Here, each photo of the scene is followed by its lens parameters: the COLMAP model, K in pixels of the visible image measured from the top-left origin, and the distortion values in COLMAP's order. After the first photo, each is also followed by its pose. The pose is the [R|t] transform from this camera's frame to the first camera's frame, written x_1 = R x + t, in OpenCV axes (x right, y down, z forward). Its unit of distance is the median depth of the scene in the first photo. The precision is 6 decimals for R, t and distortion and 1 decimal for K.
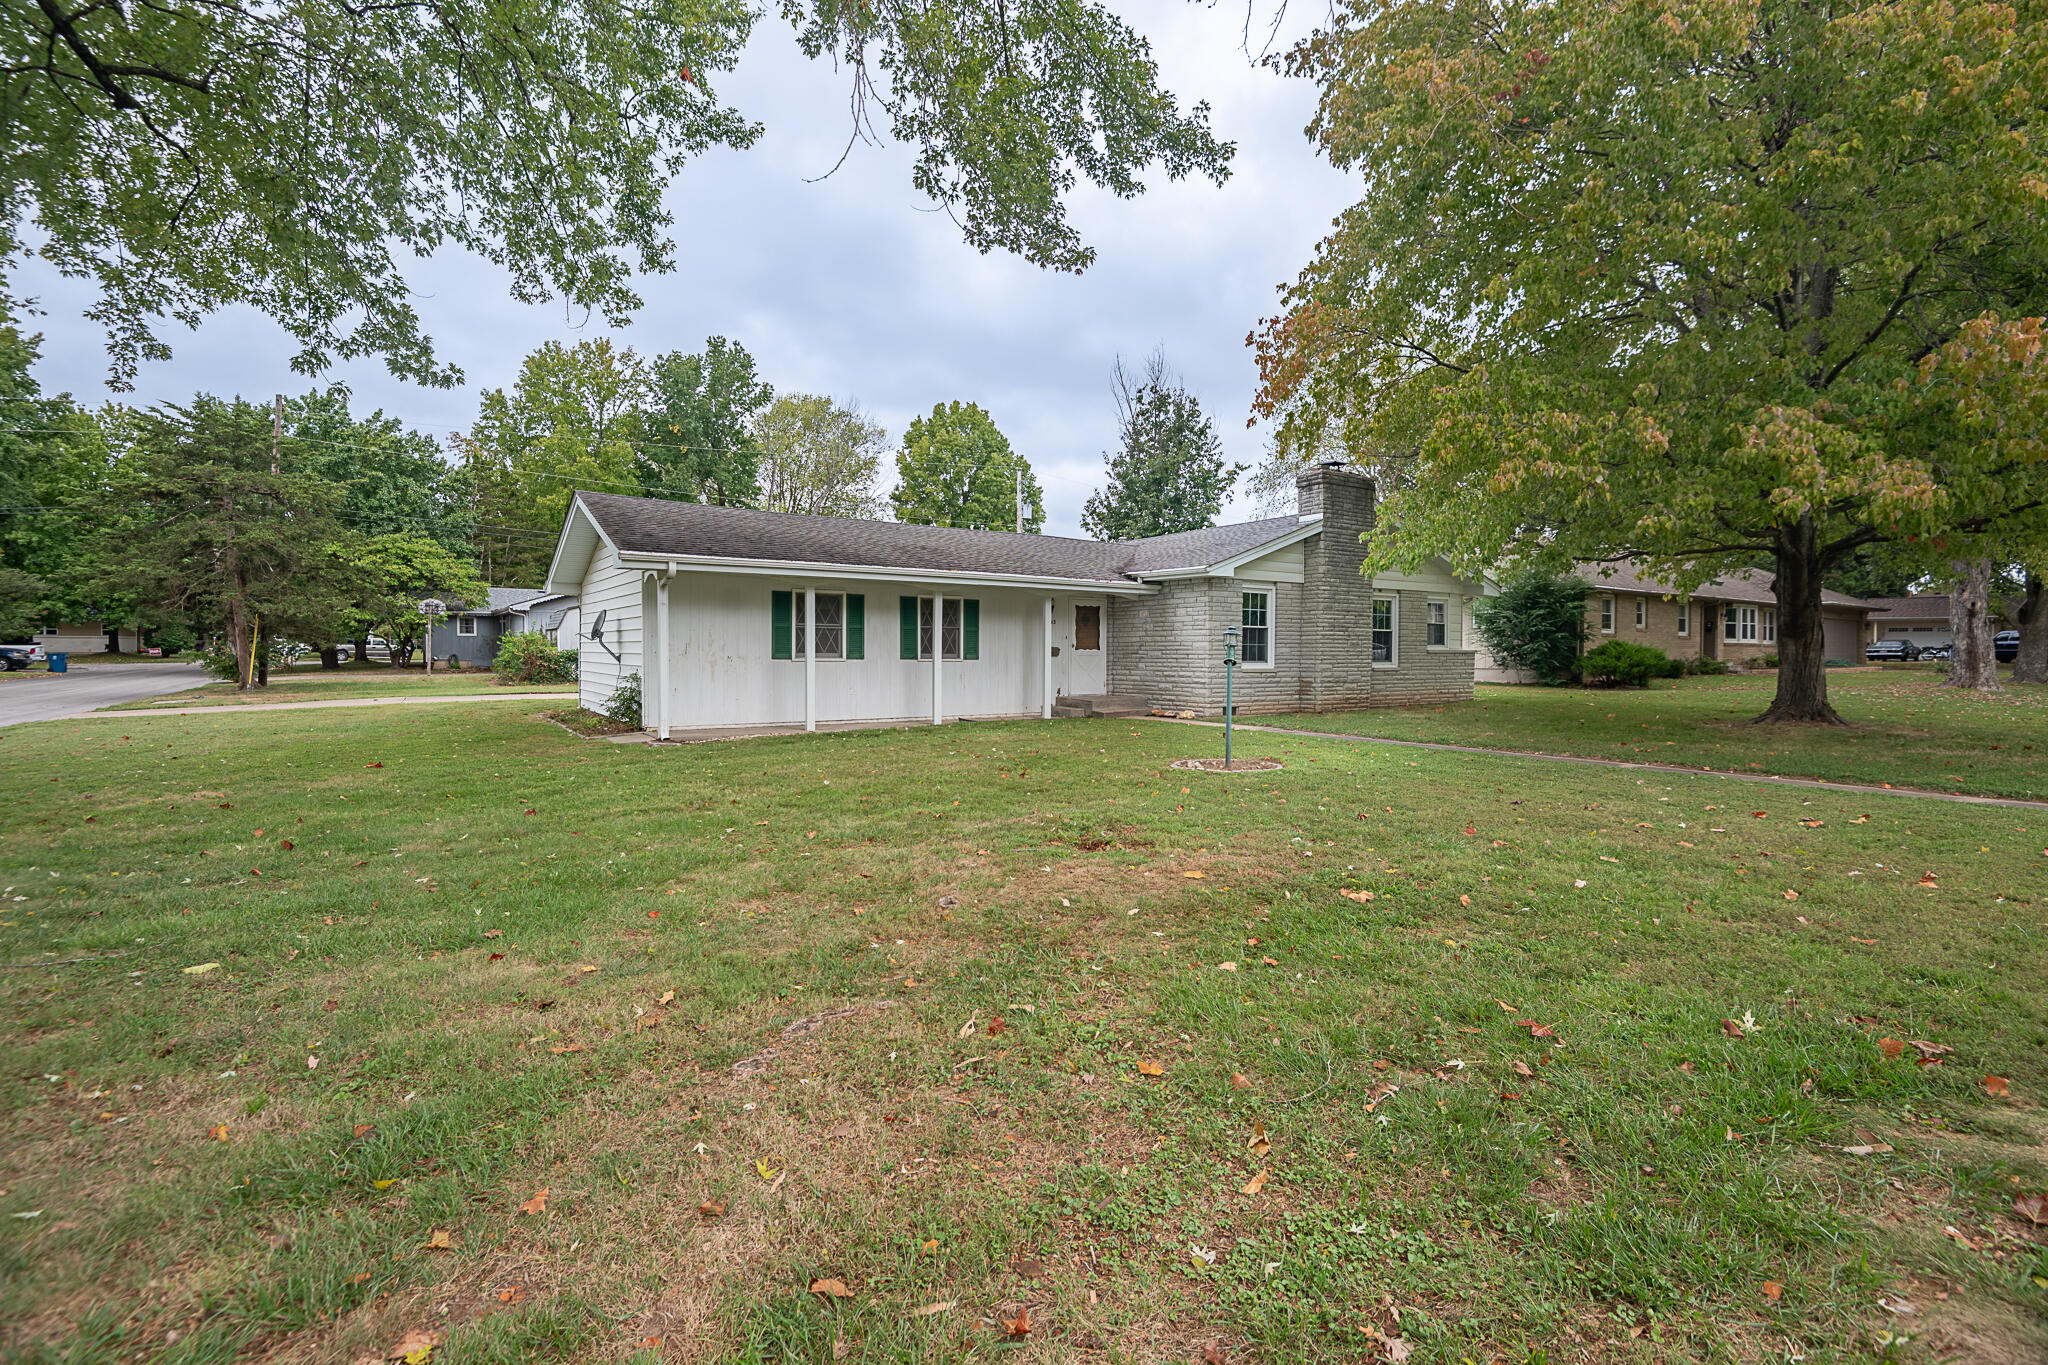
lens RADIAL K [[944.4, 0, 1031.4], [0, 944.4, 676.6], [0, 0, 1]] dist [0.000841, -0.004801]
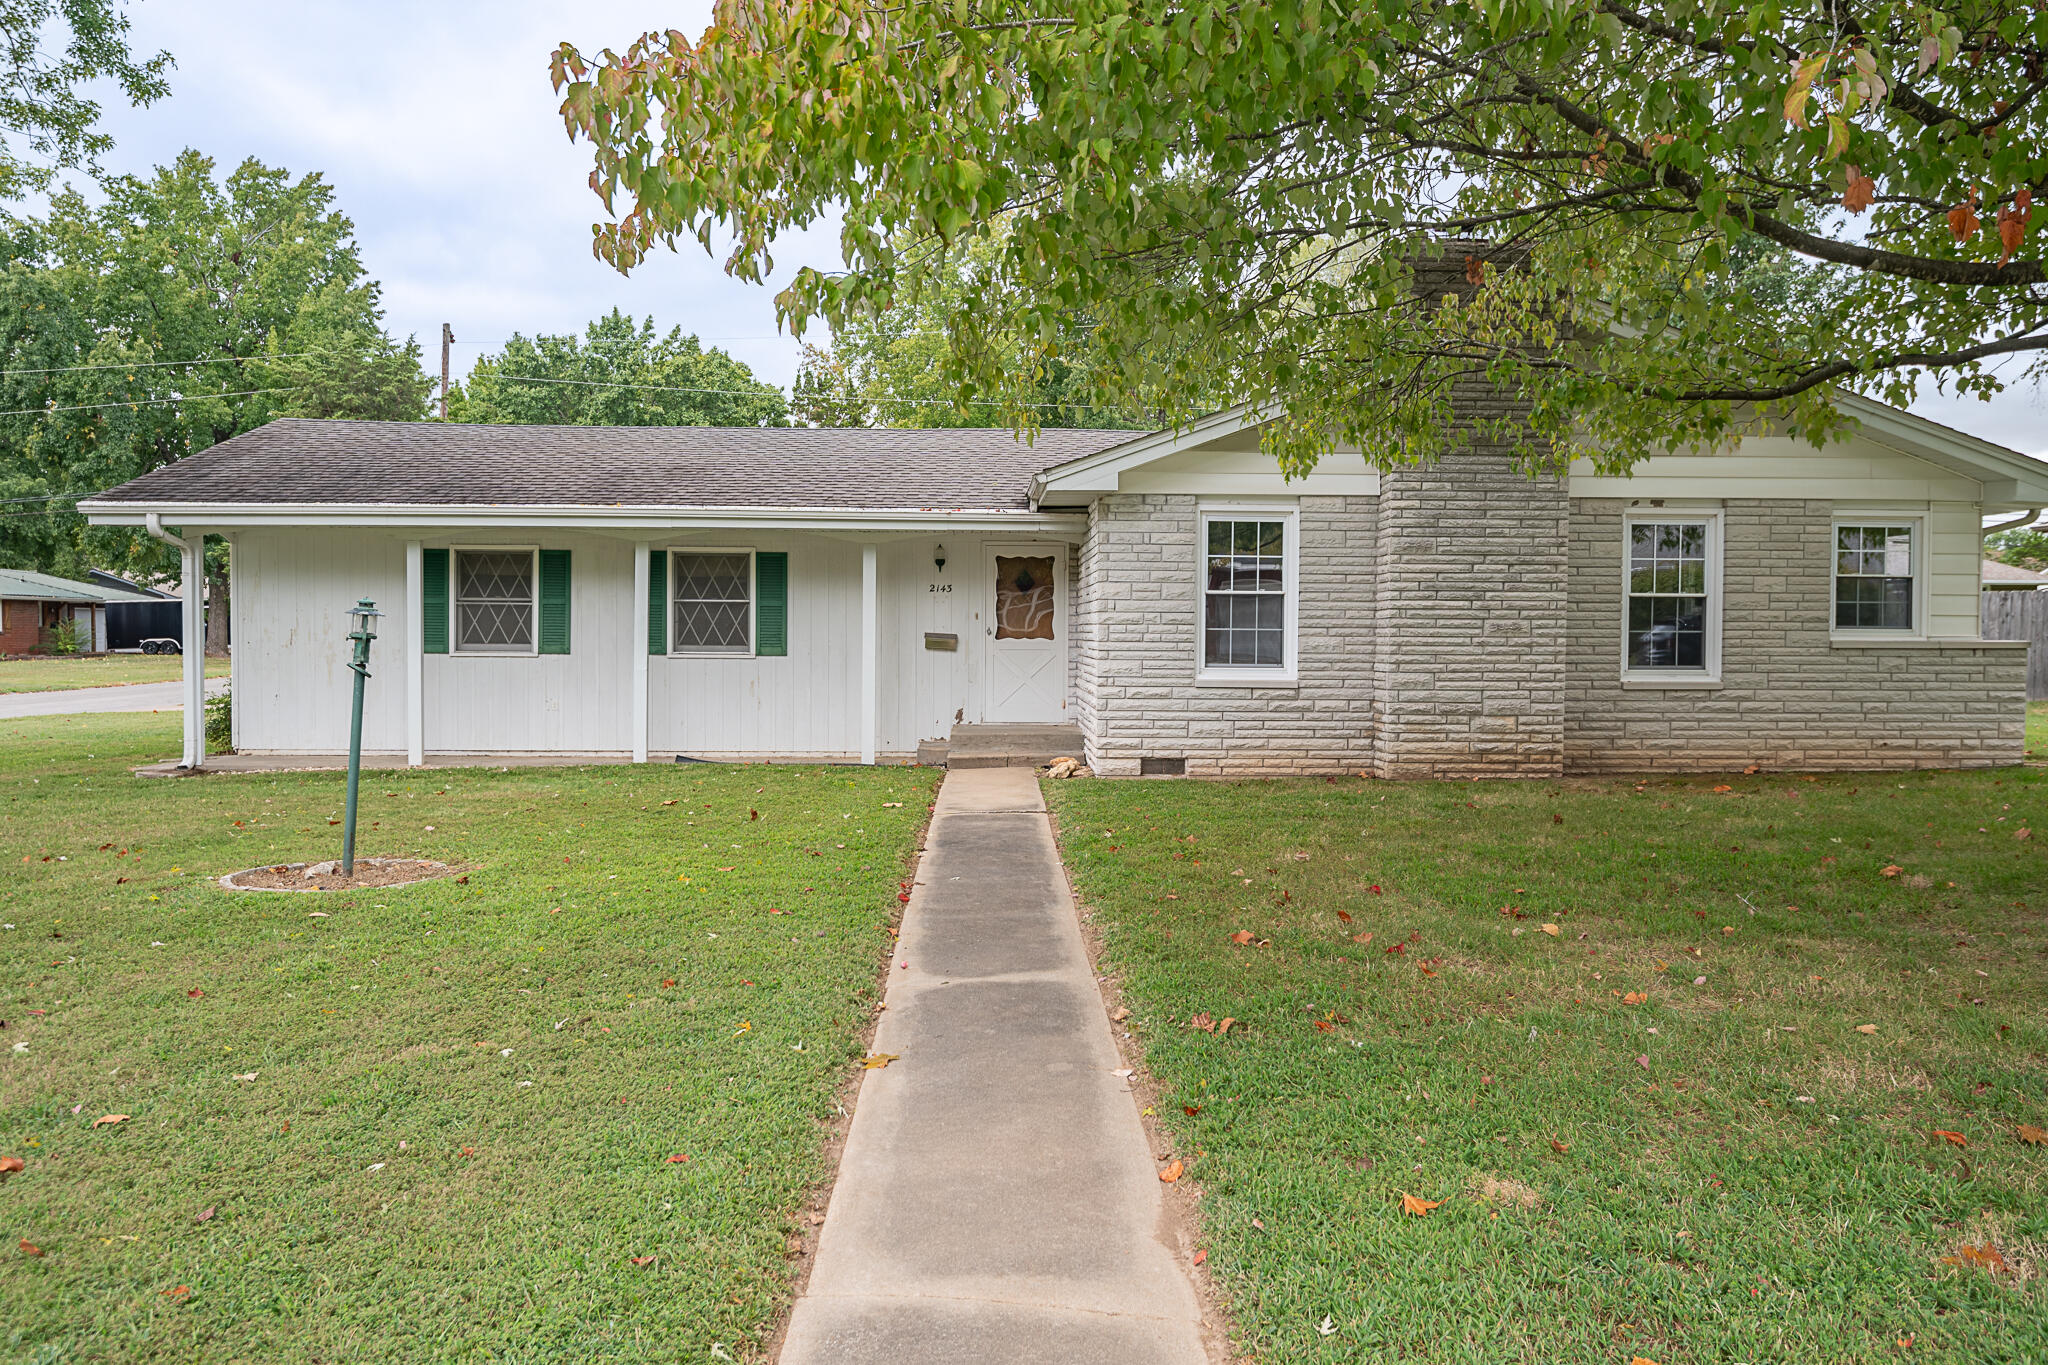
lens RADIAL K [[1484.9, 0, 1022.9], [0, 1484.9, 675.2], [0, 0, 1]] dist [-0.014254, 0.007529]
pose [[0.842044, 0.016099, -0.539169, 0.545639], [-0.015476, 0.999864, 0.005685, -0.013338], [0.539187, 0.003557, 0.842179, 0.307065]]
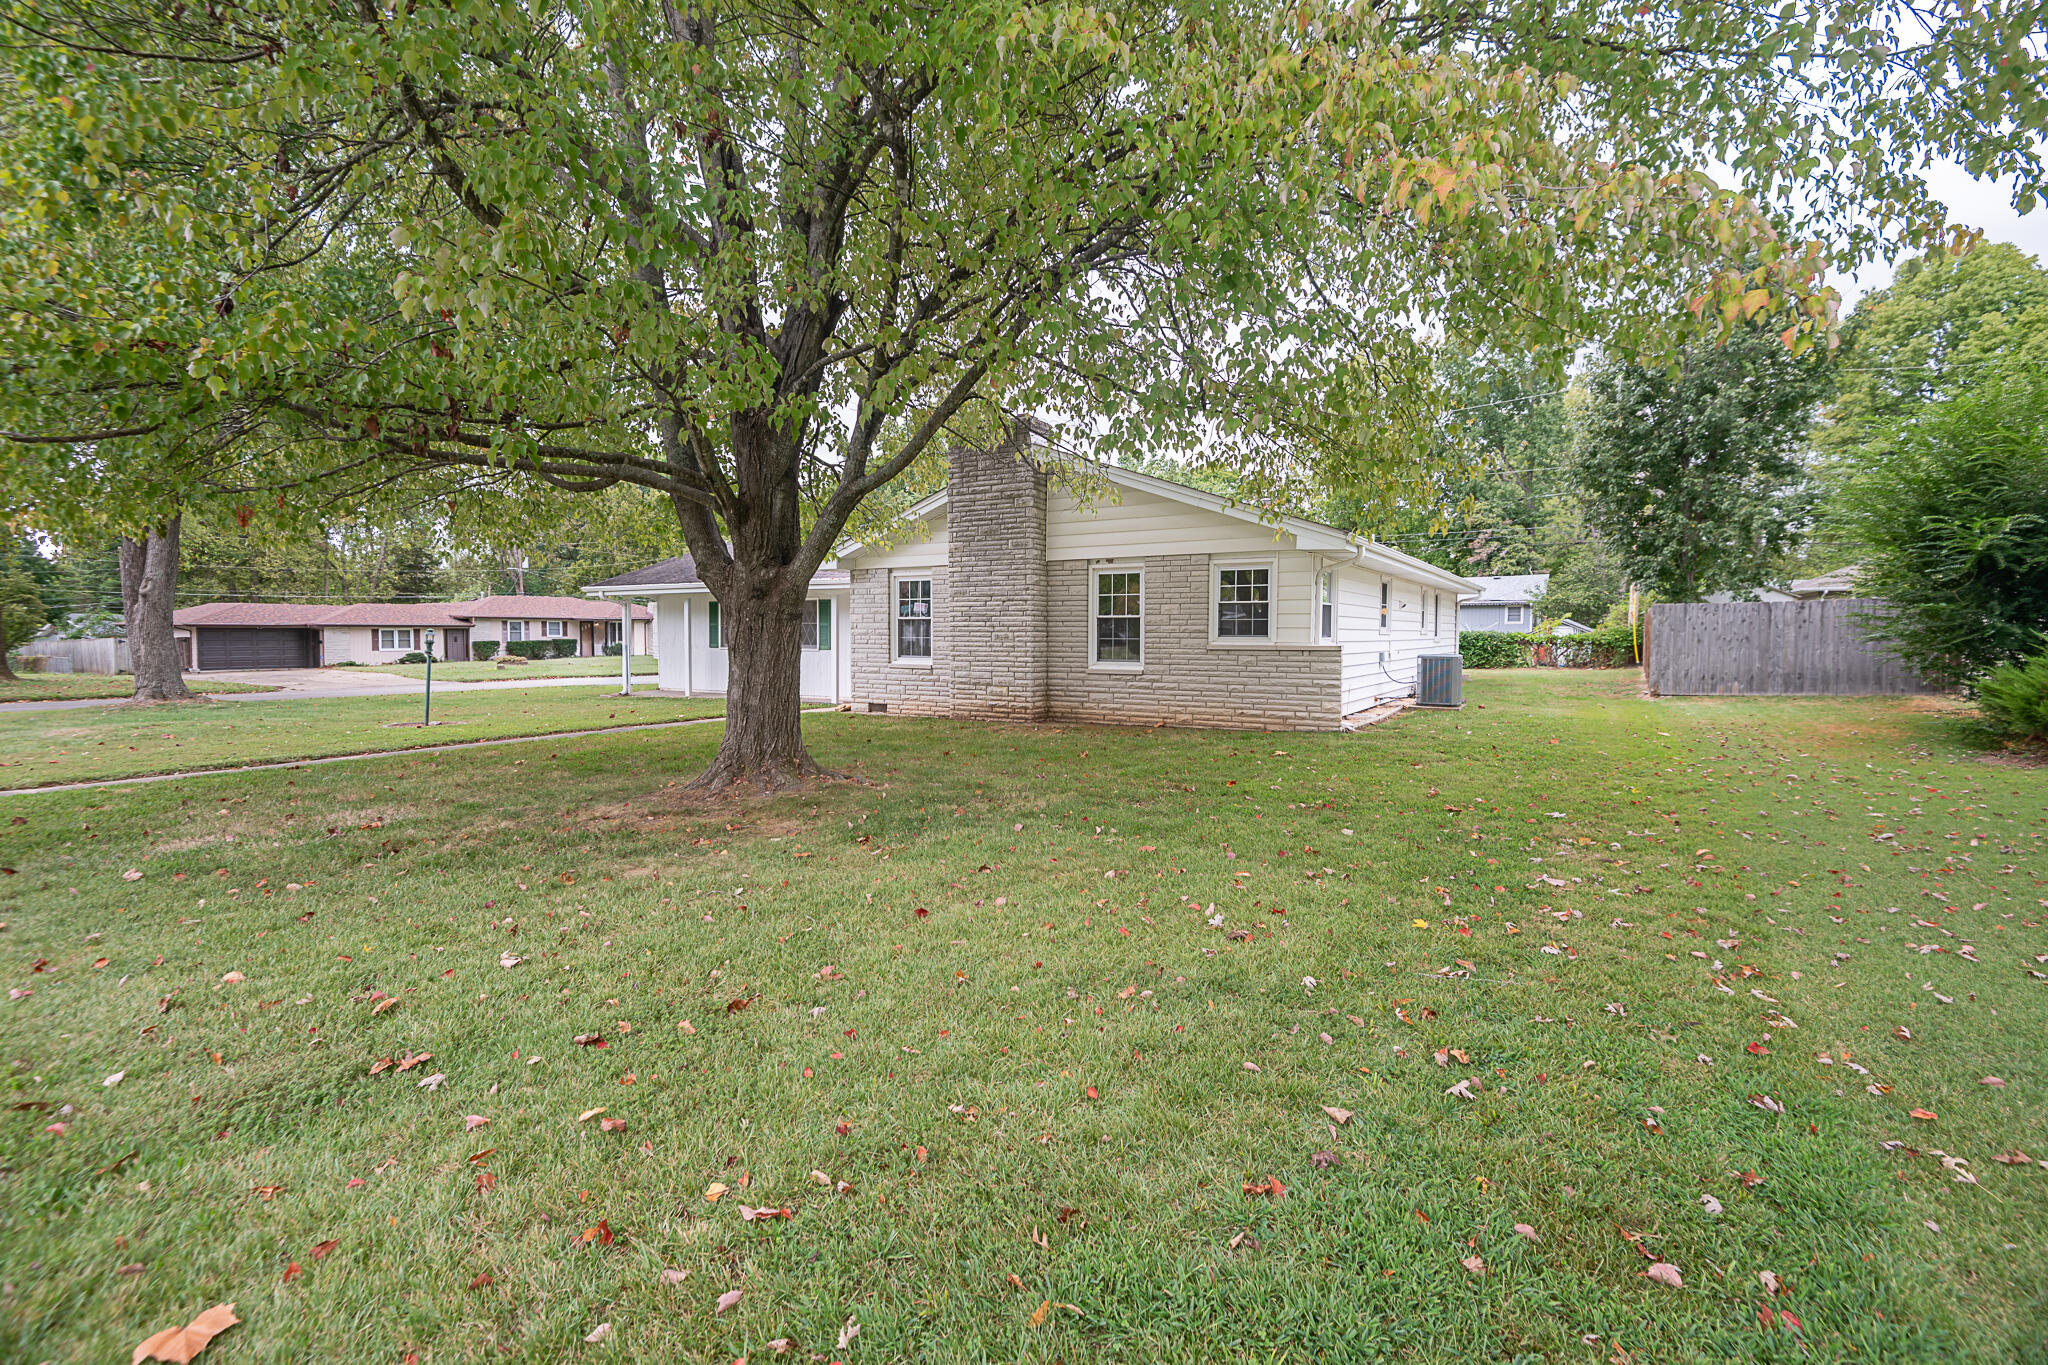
lens RADIAL K [[944.4, 0, 1024.8], [0, 944.4, 684.4], [0, 0, 1]] dist [0.000841, -0.004801]
pose [[0.409376, 0.046443, -0.911183, 1.107312], [-0.023649, 0.998908, 0.040289, -0.028171], [0.912059, 0.005055, 0.410028, 0.722511]]
